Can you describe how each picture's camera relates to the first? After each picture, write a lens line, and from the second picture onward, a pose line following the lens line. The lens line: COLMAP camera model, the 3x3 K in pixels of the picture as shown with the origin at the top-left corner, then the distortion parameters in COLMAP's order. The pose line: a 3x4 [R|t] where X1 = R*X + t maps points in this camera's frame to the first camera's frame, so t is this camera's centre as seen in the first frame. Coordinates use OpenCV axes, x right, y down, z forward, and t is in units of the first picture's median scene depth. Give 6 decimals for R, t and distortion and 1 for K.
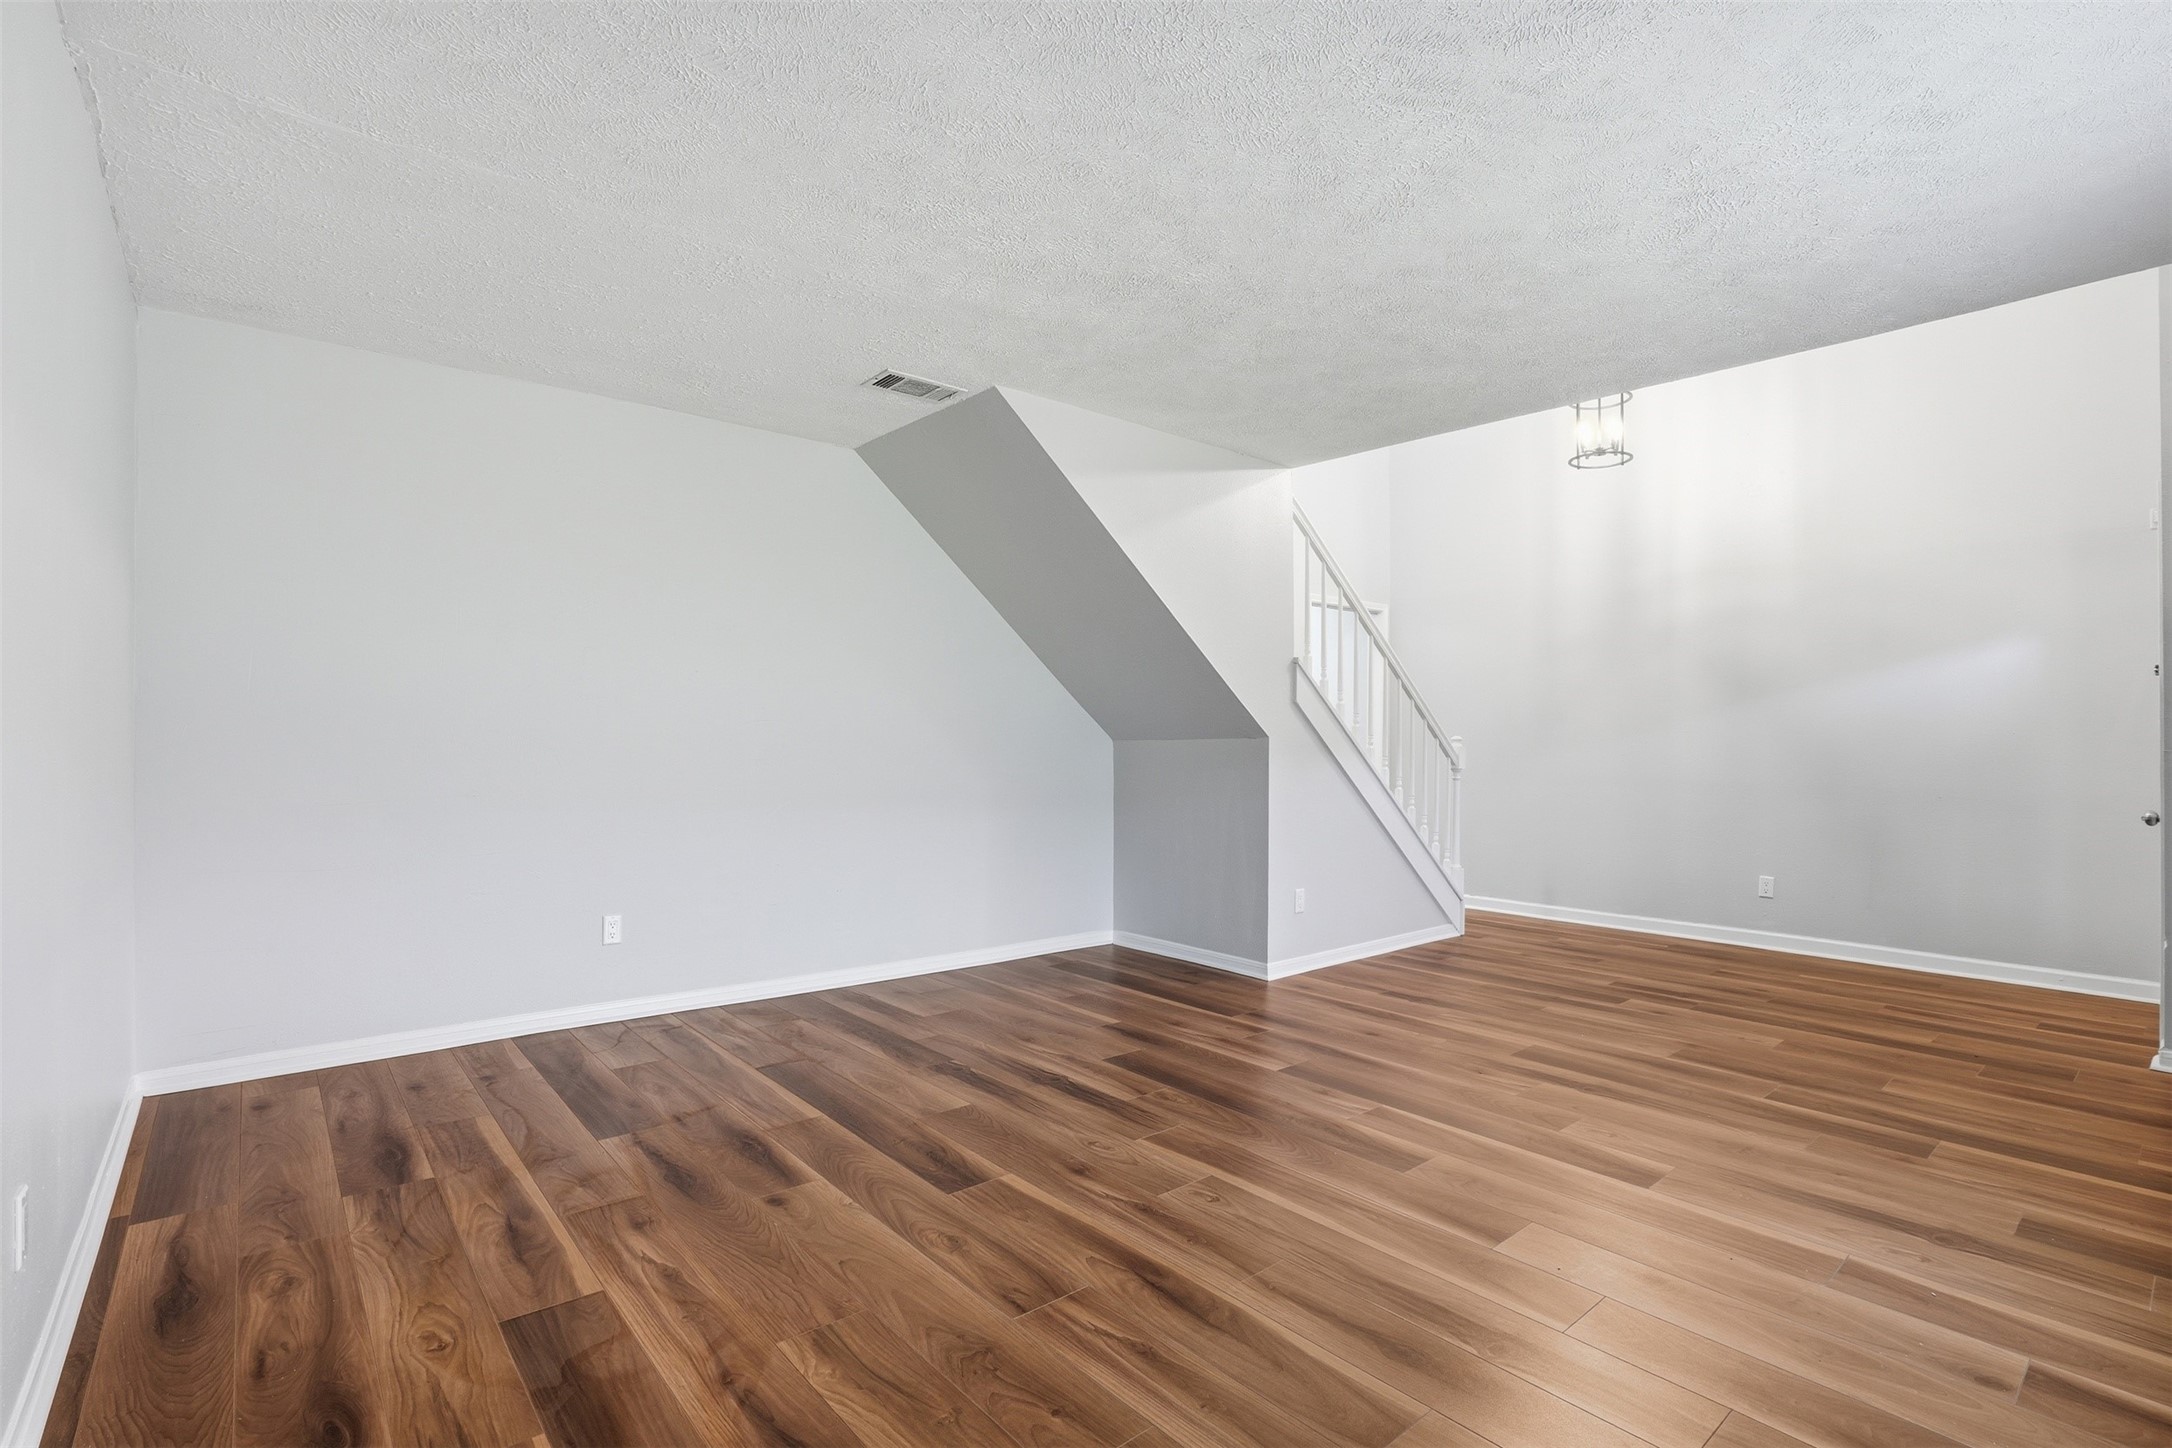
lens RADIAL K [[1003.2, 0, 1085.9], [0, 1003.2, 725.3], [0, 0, 1]] dist [-0.058546, 0.023301]
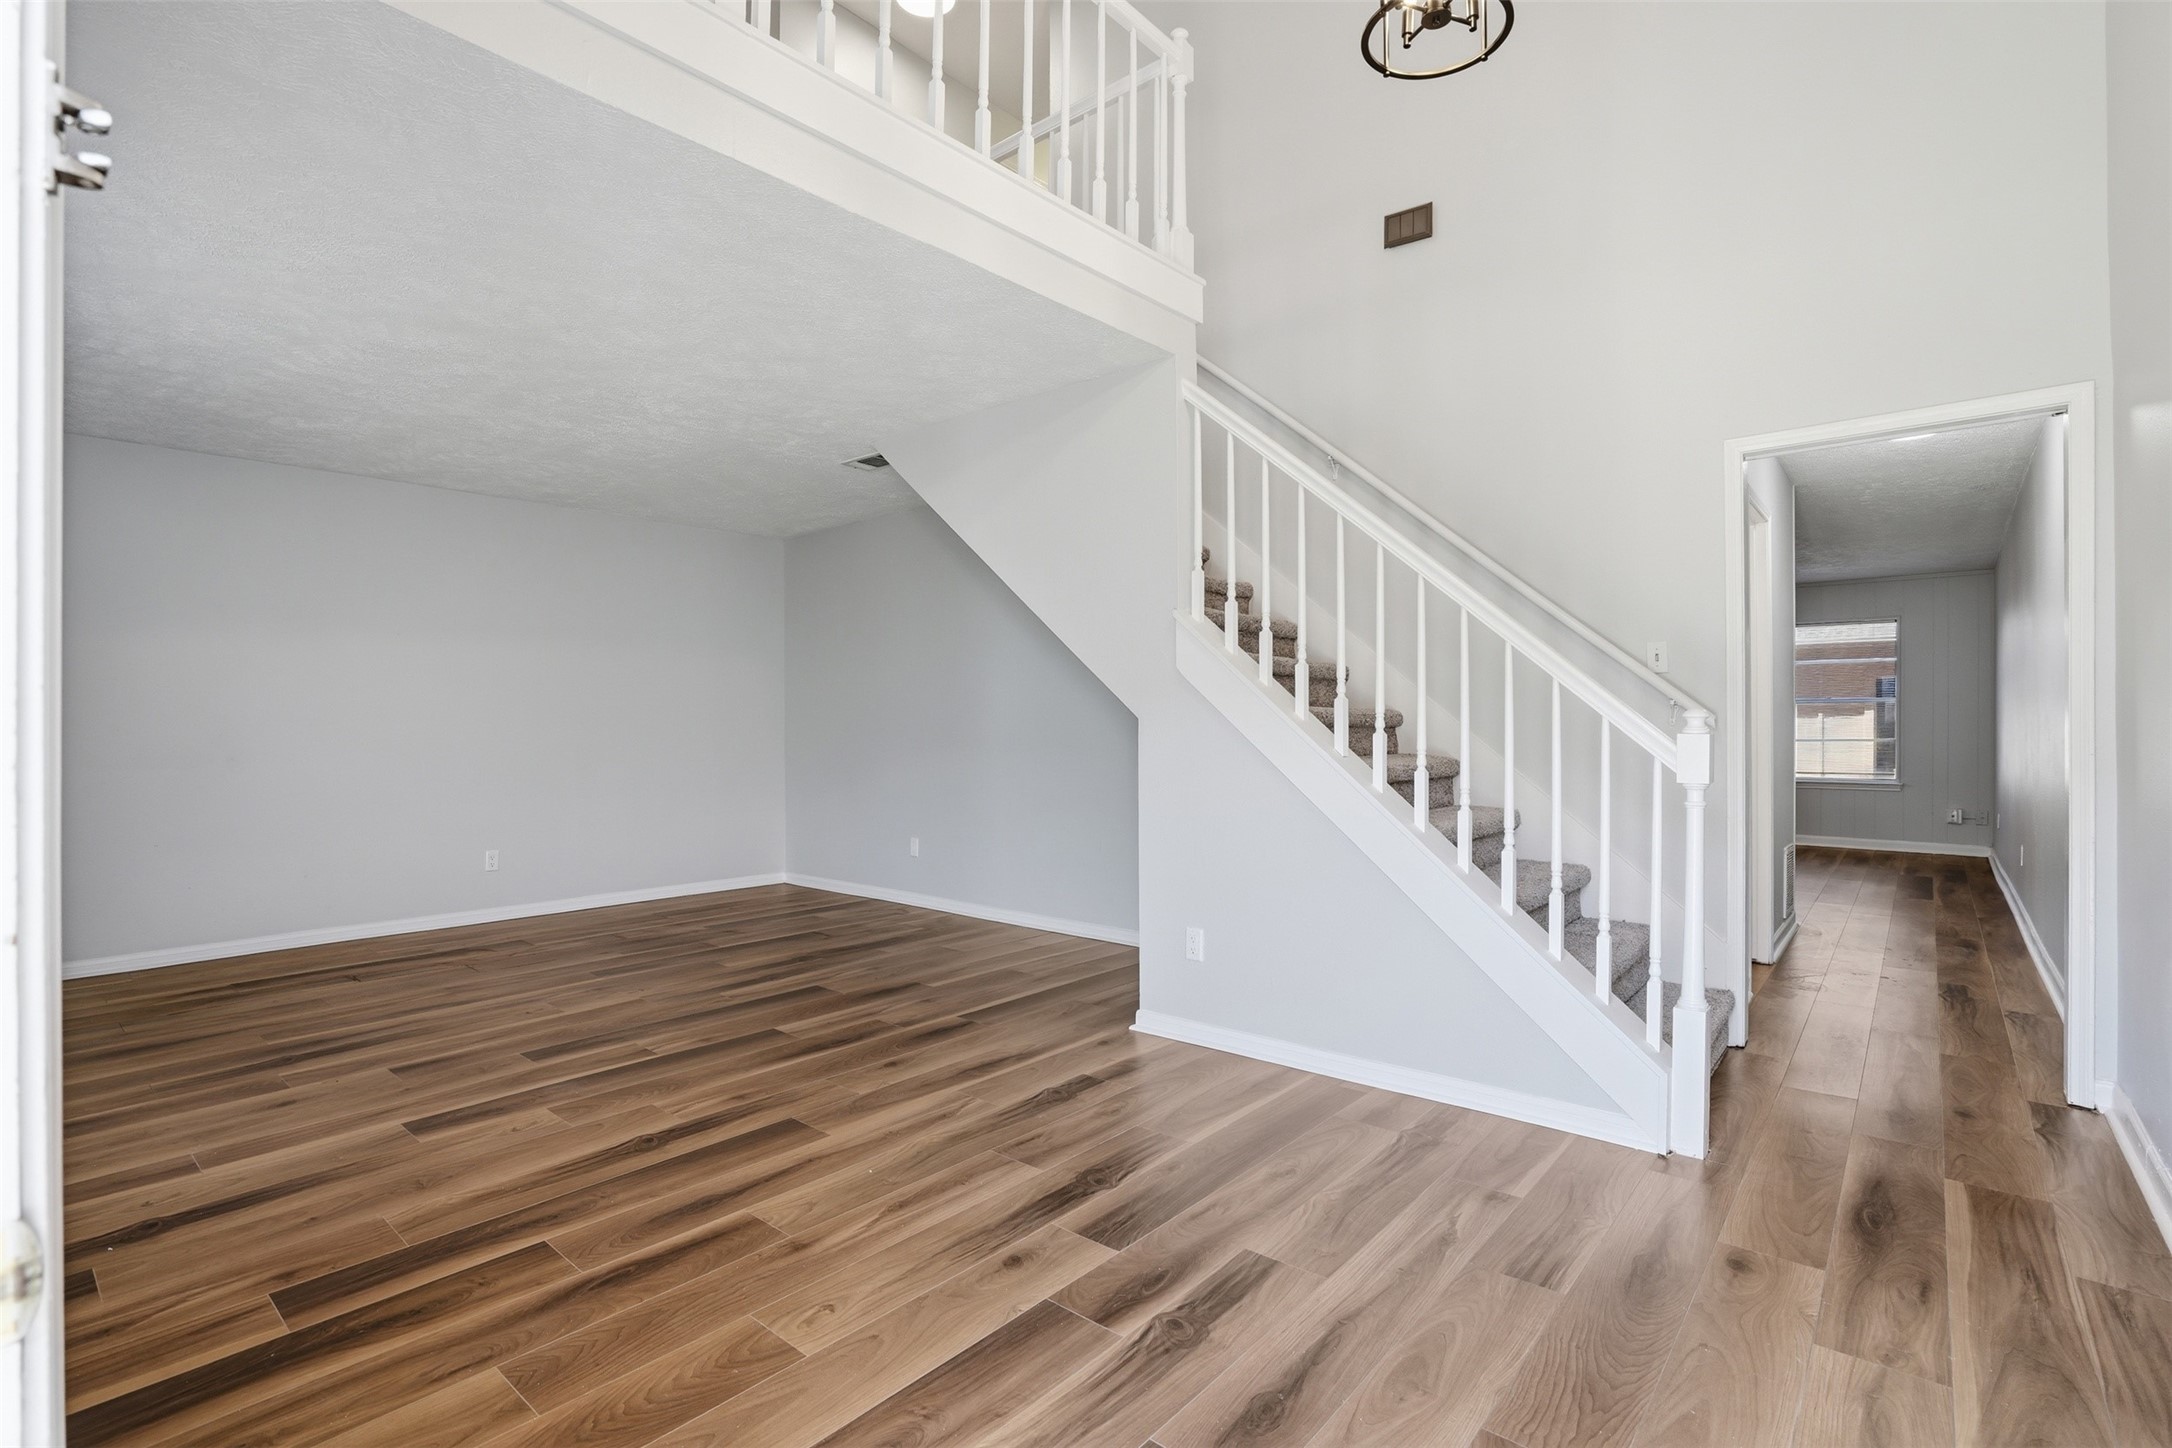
lens RADIAL K [[1007.2, 0, 1121.5], [0, 1007.2, 728.2], [0, 0, 1]] dist [-0.077731, 0.030079]
pose [[0.183924, -0.005102, -0.982927, 1.296956], [0.019743, 0.999804, -0.001496, 0.027762], [0.982742, -0.019131, 0.183989, 1.152163]]
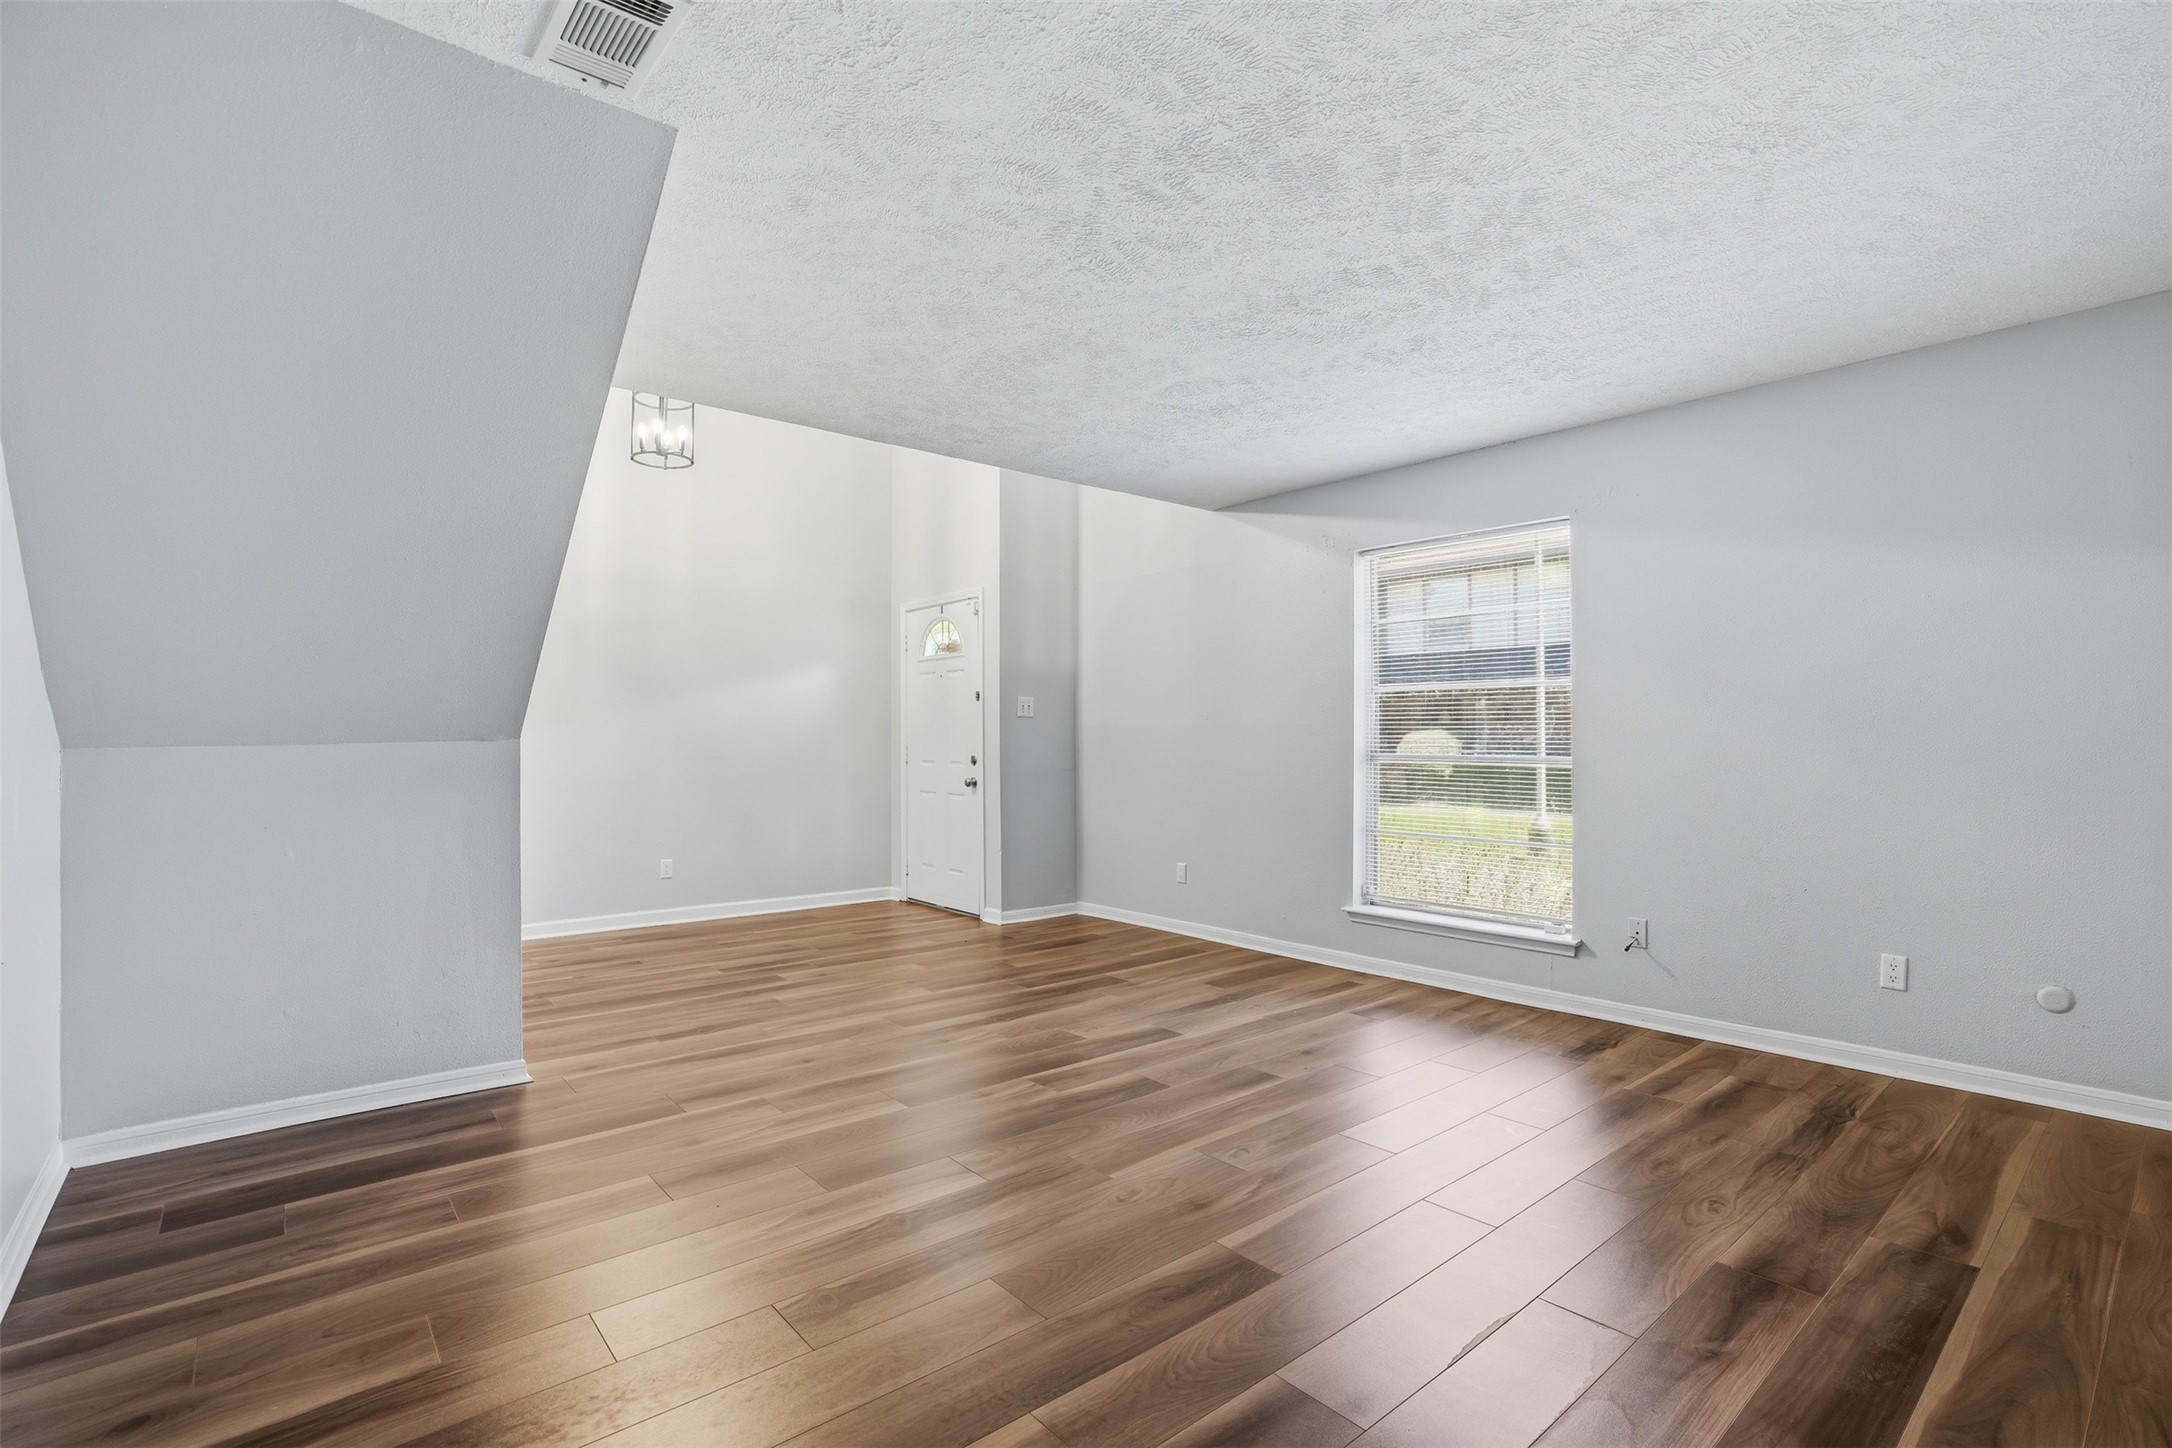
lens RADIAL K [[1003.2, 0, 1085.9], [0, 1003.2, 725.3], [0, 0, 1]] dist [-0.058546, 0.023301]
pose [[0.009078, 0.006113, 0.999940, -0.692894], [-0.010439, 0.999927, -0.006018, 0.004414], [-0.999904, -0.010384, 0.009141, 0.814658]]
